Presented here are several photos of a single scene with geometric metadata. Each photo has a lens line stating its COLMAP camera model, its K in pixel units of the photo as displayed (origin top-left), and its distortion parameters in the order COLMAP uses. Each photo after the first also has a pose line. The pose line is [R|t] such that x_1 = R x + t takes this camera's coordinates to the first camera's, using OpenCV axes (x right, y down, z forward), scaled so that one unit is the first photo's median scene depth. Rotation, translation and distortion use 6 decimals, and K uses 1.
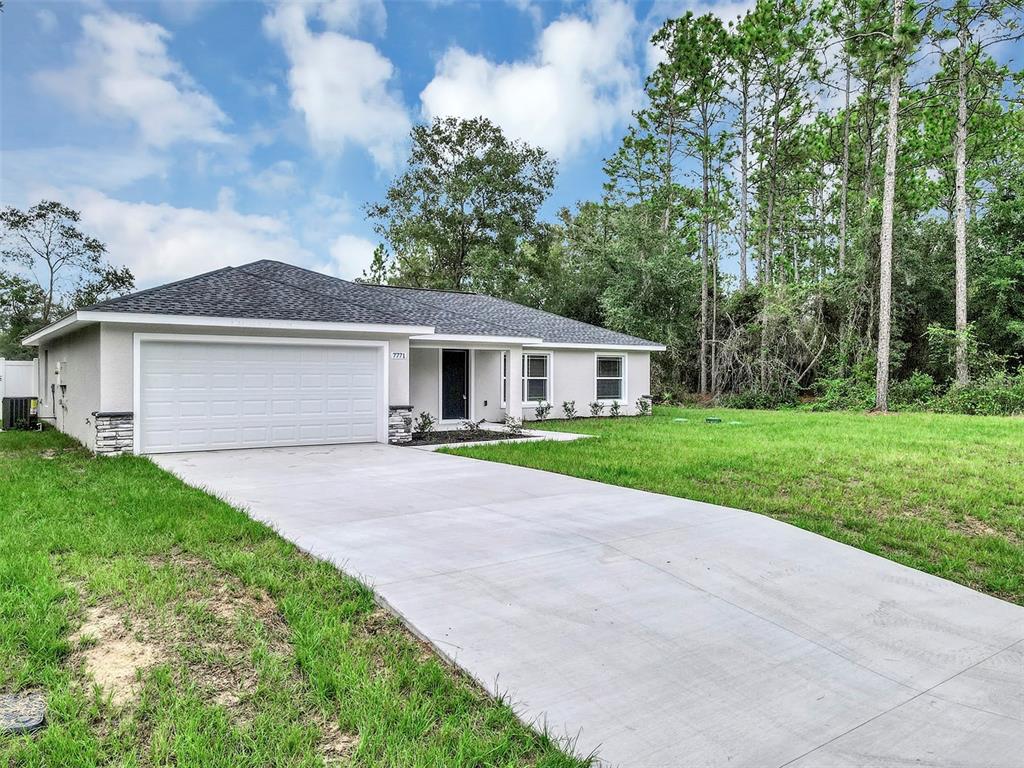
lens RADIAL K [[743.3, 0, 512.0], [0, 743.3, 384.0], [0, 0, 1]] dist [0.009350, 0.008522]
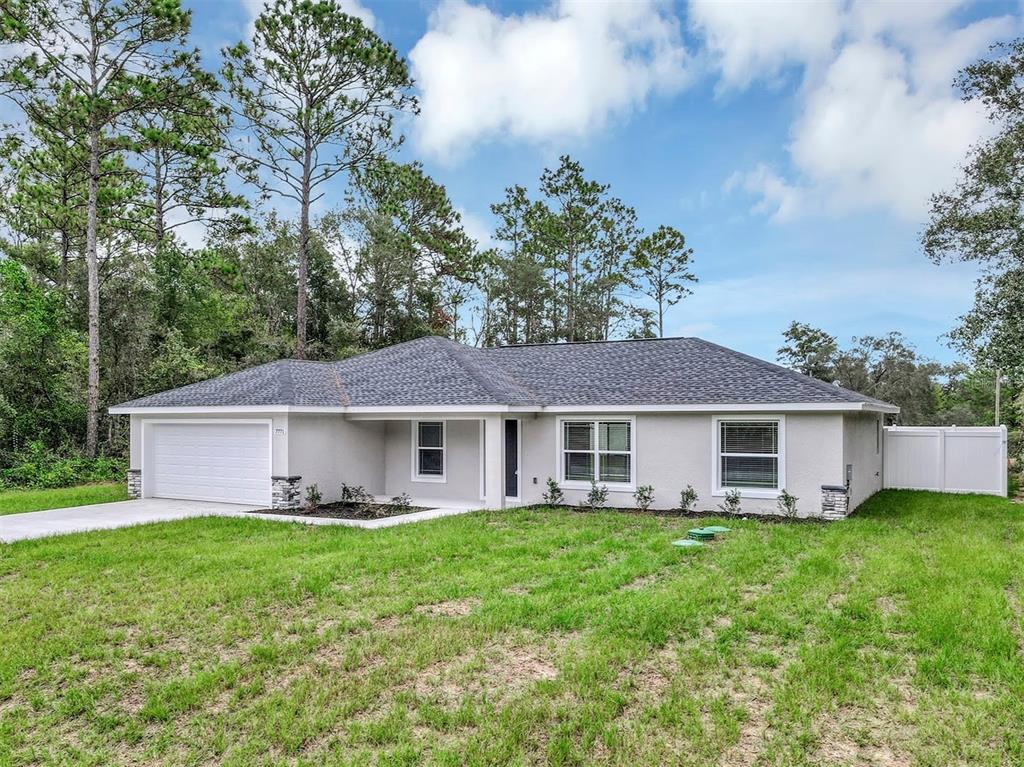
lens RADIAL K [[876.3, 0, 512.0], [0, 876.3, 383.5], [0, 0, 1]] dist [0.013156, 0.006642]
pose [[0.387434, -0.036088, -0.921191, 0.870907], [-0.008052, 0.999063, -0.042525, -0.041213], [0.921862, 0.023893, 0.386781, 0.590789]]
